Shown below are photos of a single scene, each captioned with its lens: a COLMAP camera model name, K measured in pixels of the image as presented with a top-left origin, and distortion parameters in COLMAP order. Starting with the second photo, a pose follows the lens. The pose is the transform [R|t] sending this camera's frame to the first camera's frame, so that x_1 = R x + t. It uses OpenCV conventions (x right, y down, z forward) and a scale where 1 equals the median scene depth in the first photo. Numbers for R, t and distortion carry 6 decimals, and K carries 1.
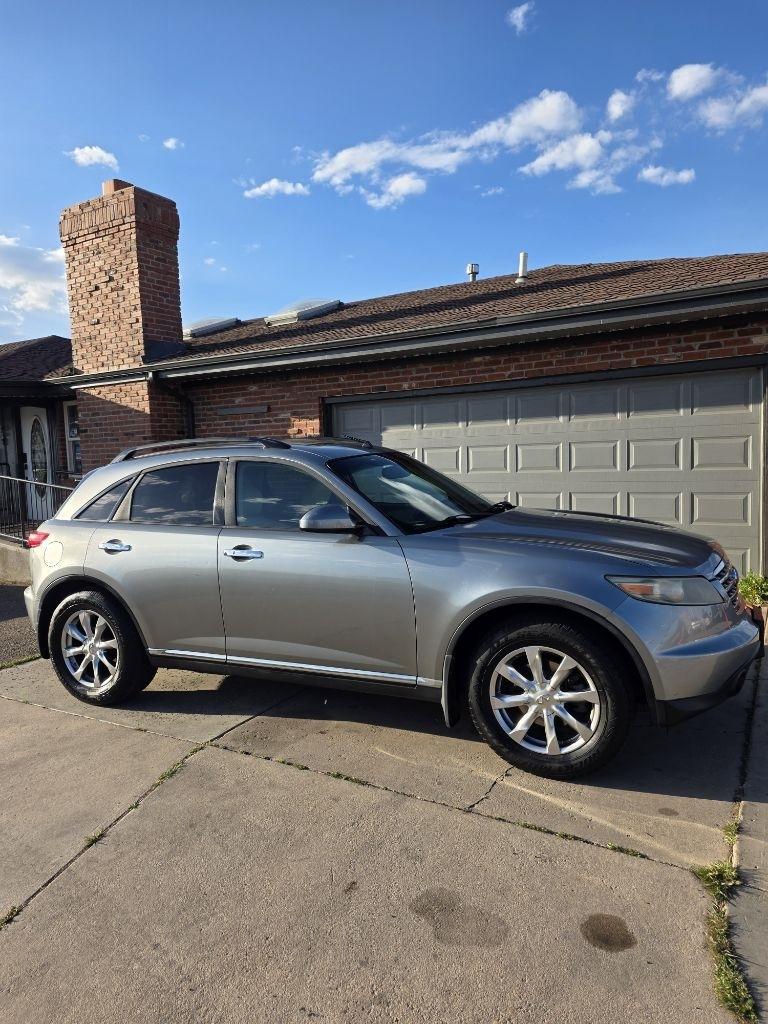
lens RADIAL K [[679.8, 0, 376.8], [0, 679.8, 515.4], [0, 0, 1]] dist [0.079681, -0.083104]
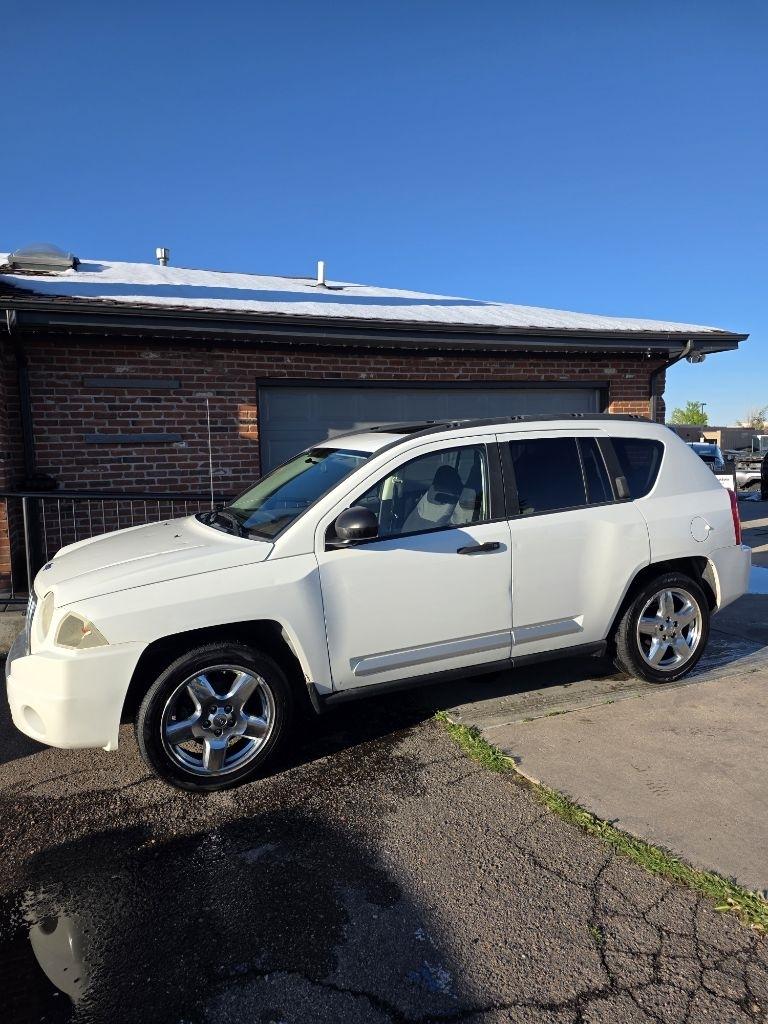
lens RADIAL K [[679.8, 0, 387.3], [0, 679.8, 508.0], [0, 0, 1]] dist [0.079681, -0.083104]
pose [[0.588979, -0.049650, 0.806622, -0.647279], [0.080718, 0.996734, 0.002413, 0.003348], [-0.804107, 0.063688, 0.591063, 0.338693]]
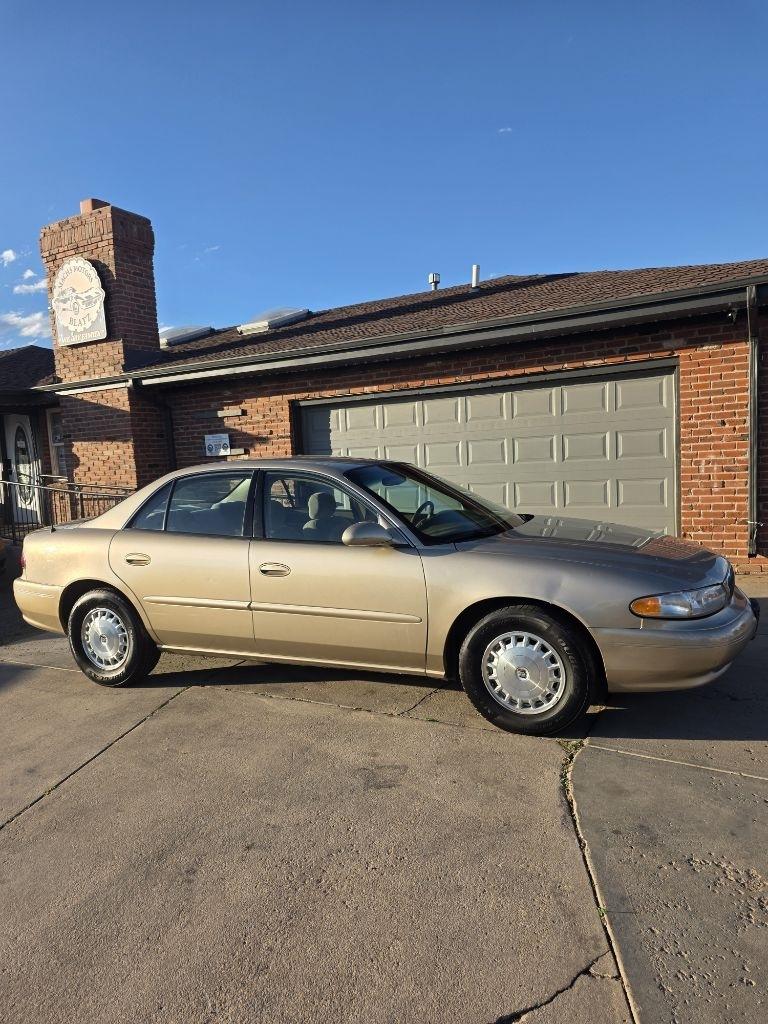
lens RADIAL K [[679.8, 0, 381.1], [0, 679.8, 526.2], [0, 0, 1]] dist [0.079681, -0.083104]
pose [[0.999160, -0.021193, 0.035082, 0.018471], [0.020913, 0.999747, 0.008313, 0.019078], [-0.035250, -0.007572, 0.999350, -0.086613]]
